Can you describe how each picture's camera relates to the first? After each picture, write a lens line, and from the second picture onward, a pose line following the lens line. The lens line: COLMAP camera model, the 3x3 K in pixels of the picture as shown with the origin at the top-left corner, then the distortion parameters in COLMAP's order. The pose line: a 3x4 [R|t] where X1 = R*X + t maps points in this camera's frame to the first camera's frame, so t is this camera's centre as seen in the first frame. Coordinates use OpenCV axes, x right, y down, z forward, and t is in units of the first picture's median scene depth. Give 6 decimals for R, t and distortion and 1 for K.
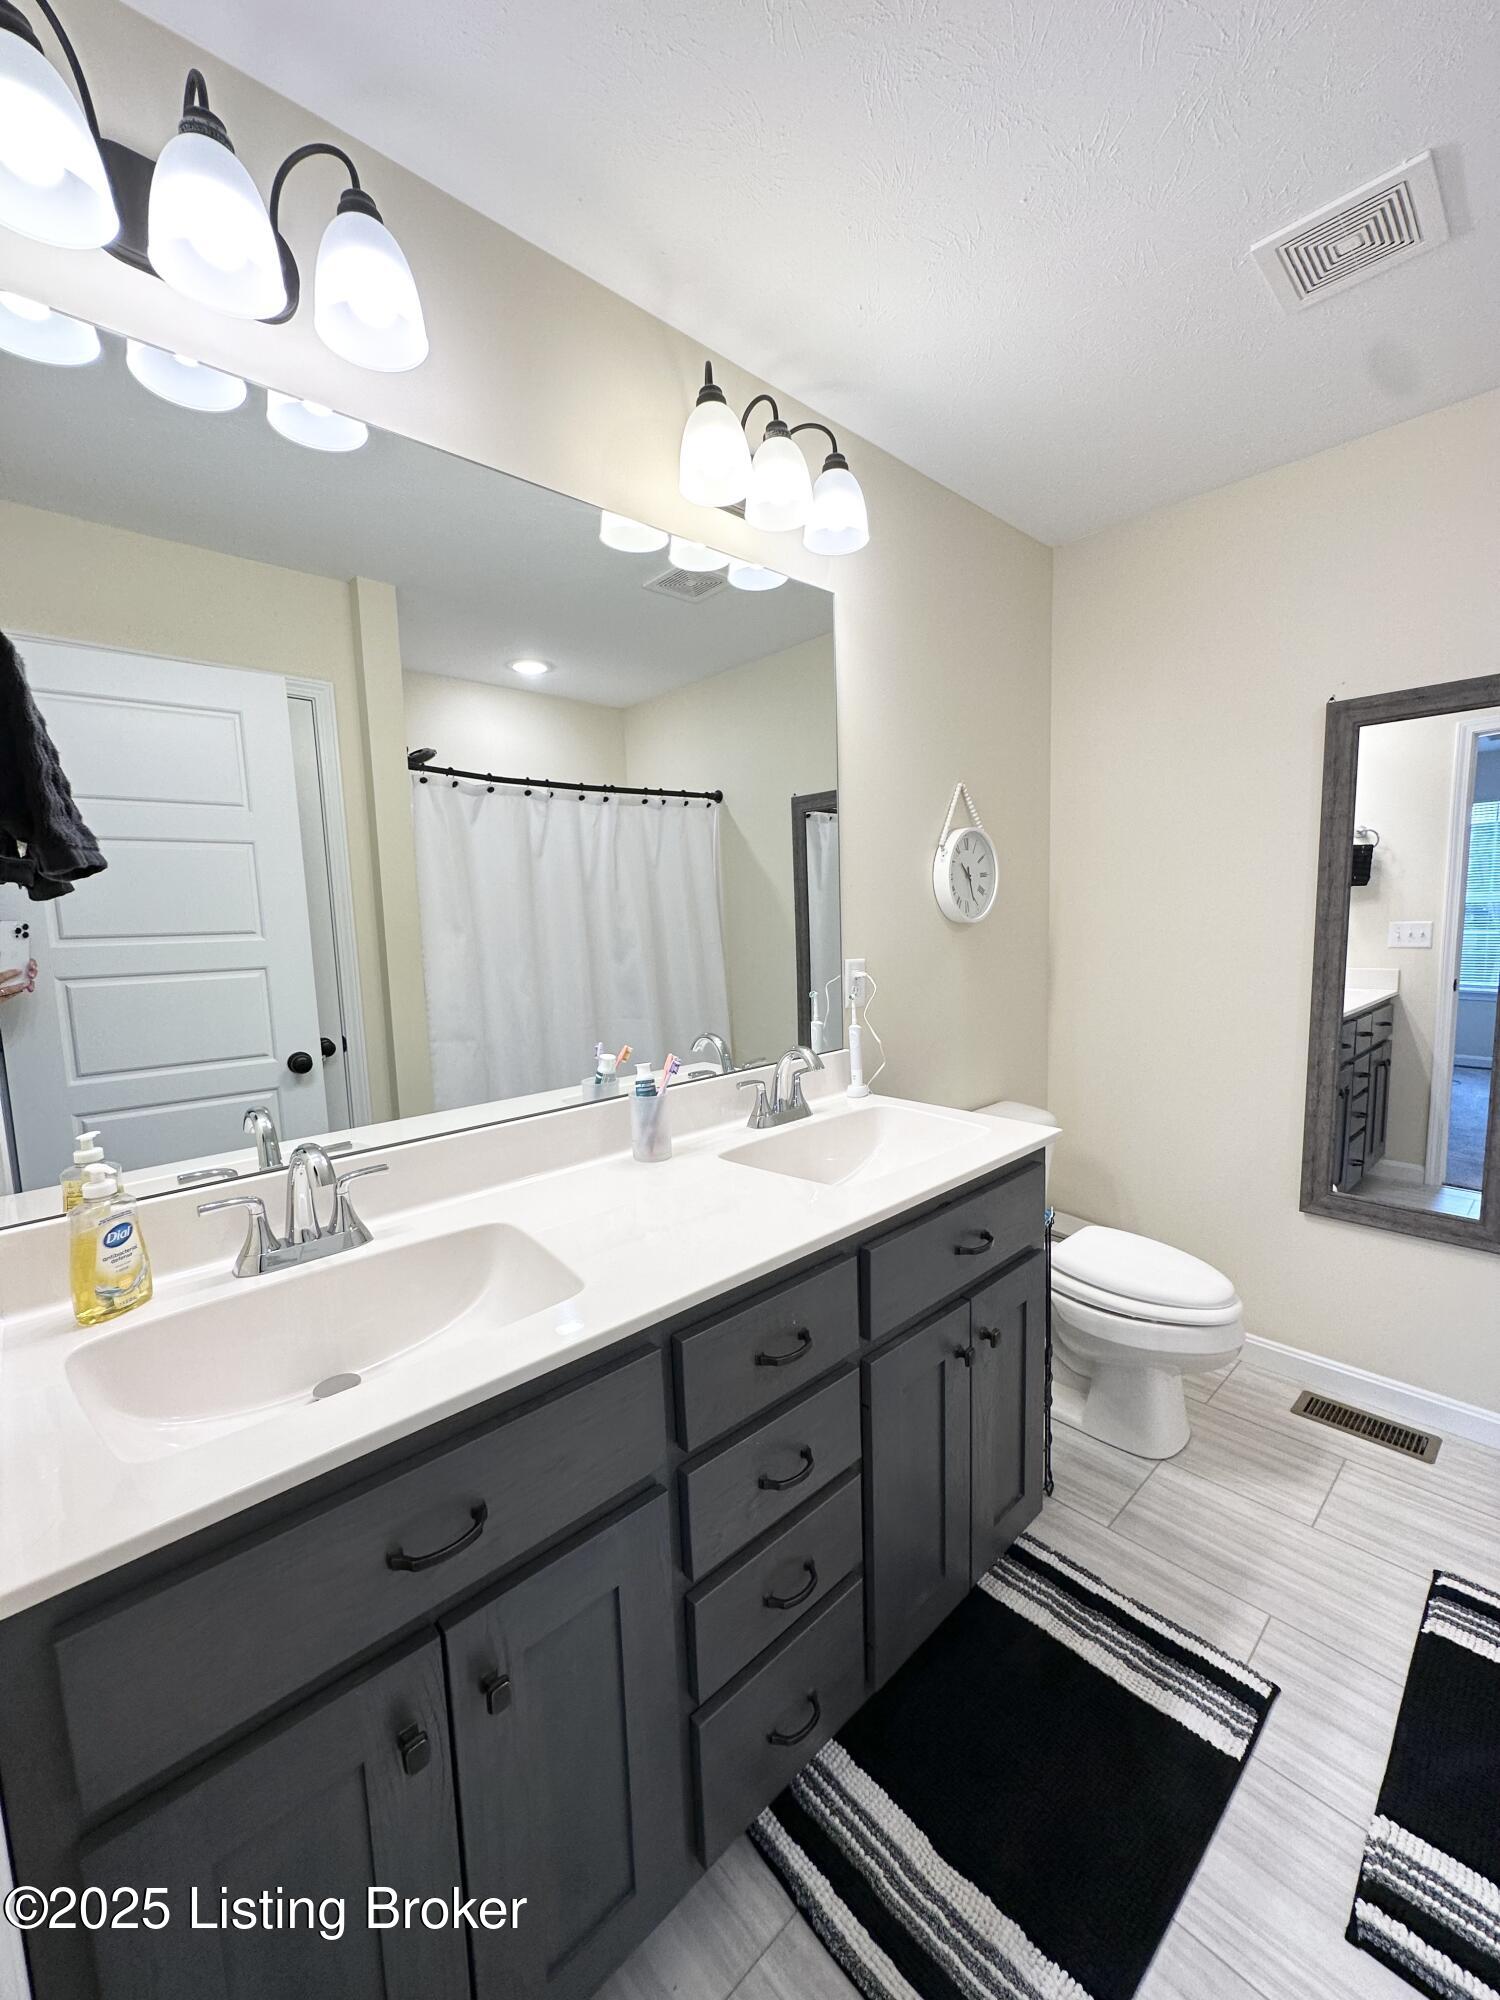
lens RADIAL K [[798.1, 0, 751.0], [0, 798.1, 1016.1], [0, 0, 1]] dist [-0.004389, 0.001142]
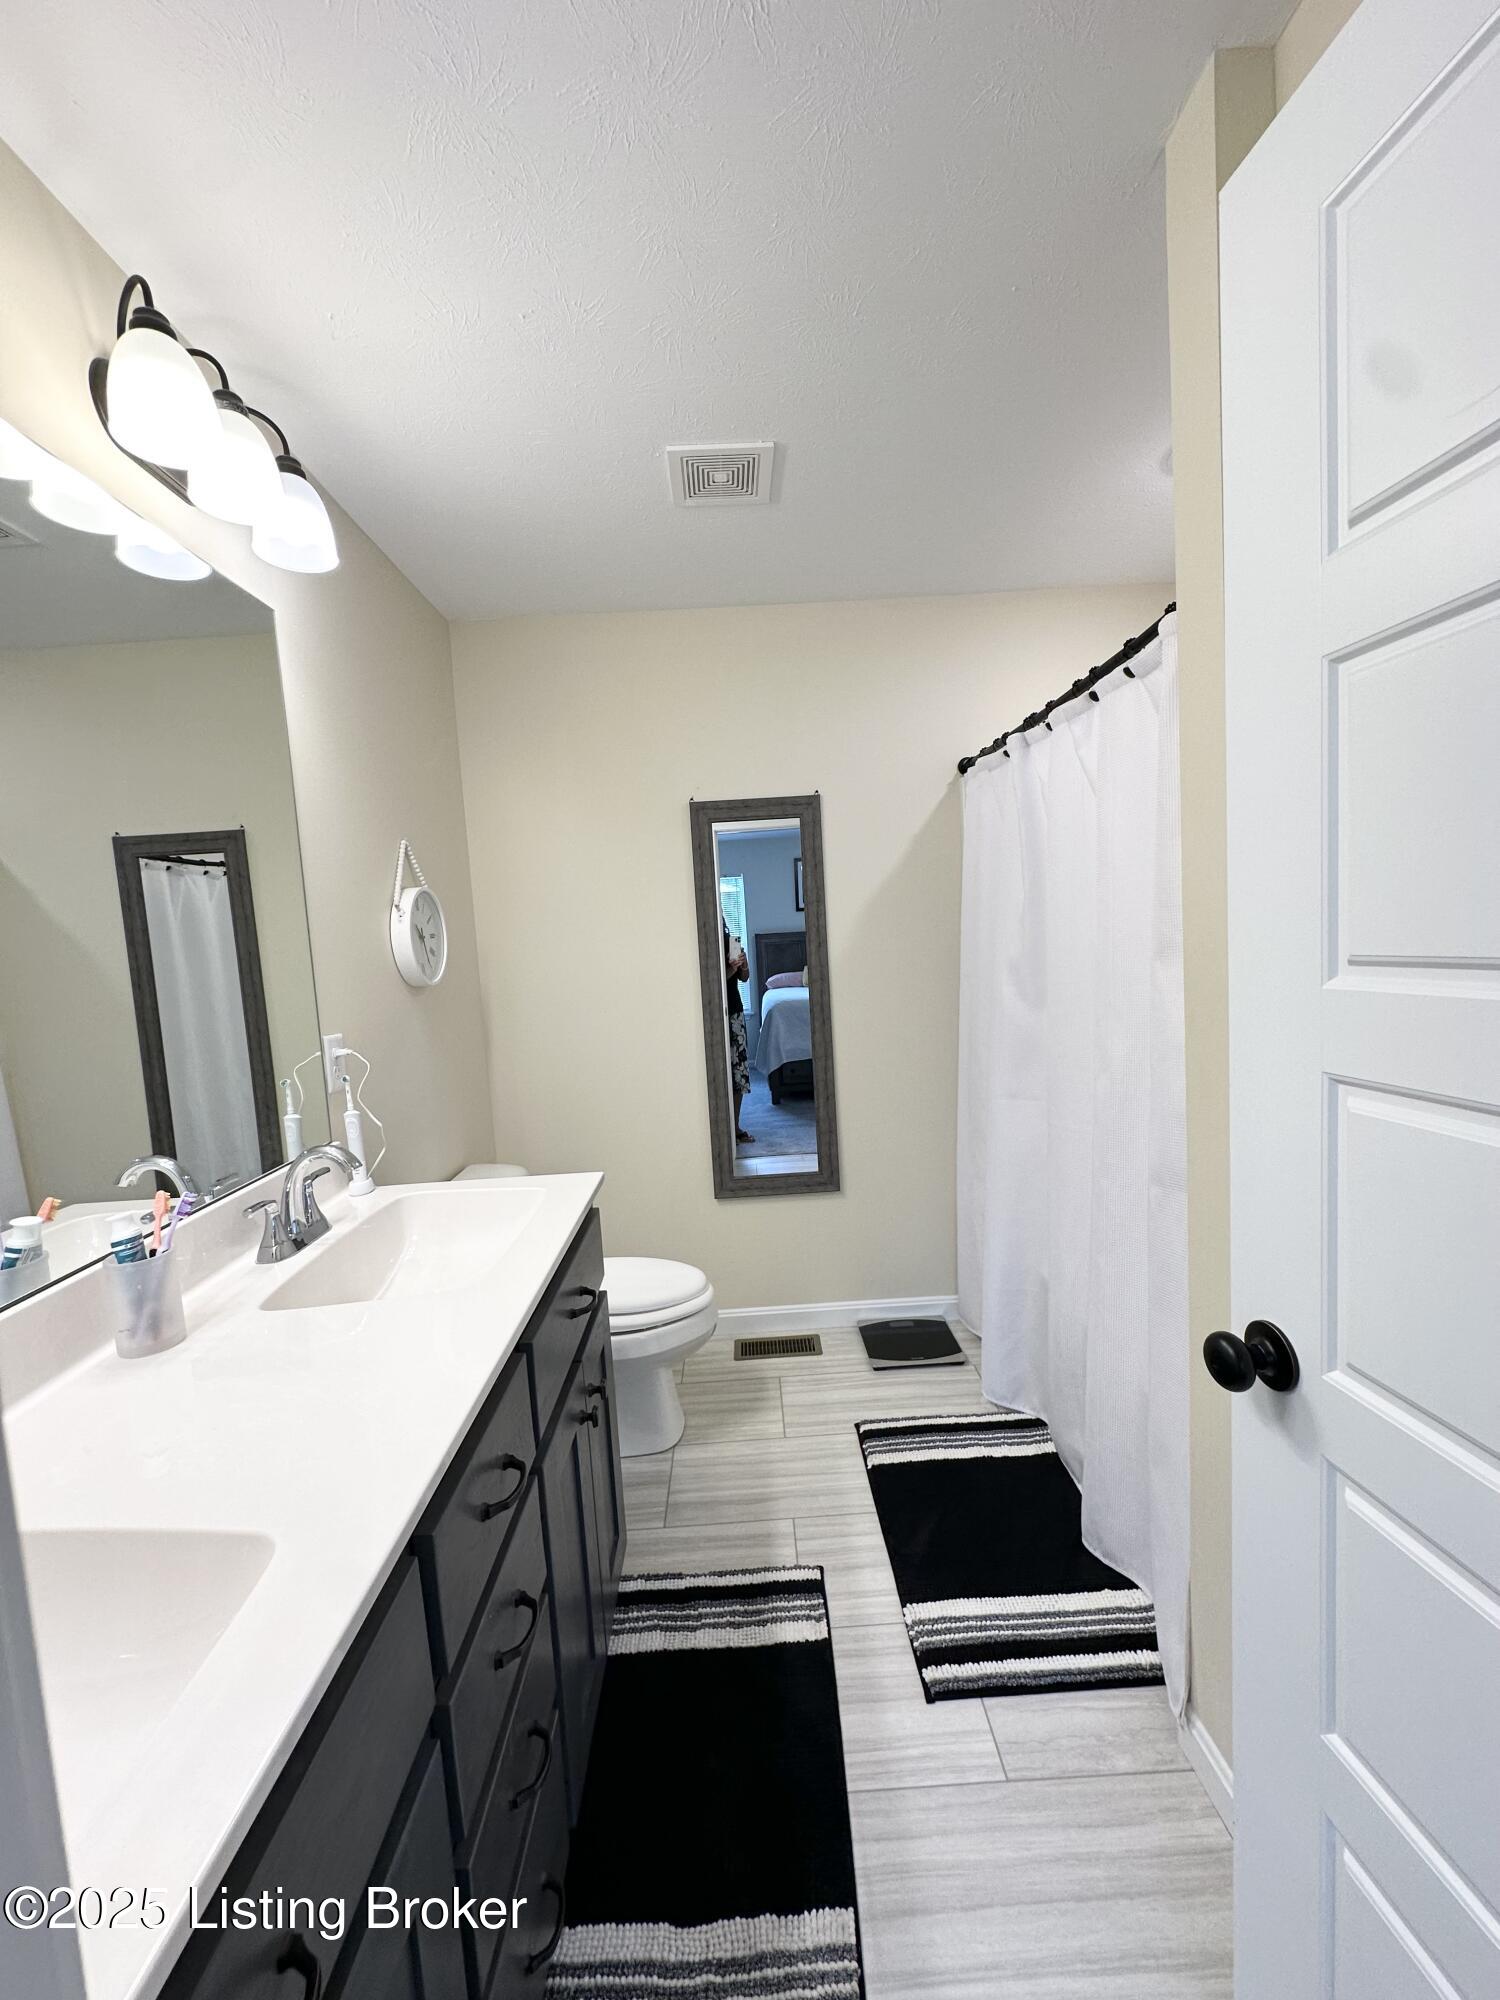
lens RADIAL K [[798.1, 0, 751.0], [0, 798.1, 1016.1], [0, 0, 1]] dist [-0.004389, 0.001142]
pose [[0.665140, -0.083880, 0.741992, -0.248798], [0.136509, 0.990584, -0.010387, -0.026303], [-0.734135, 0.108198, 0.670328, 0.117235]]
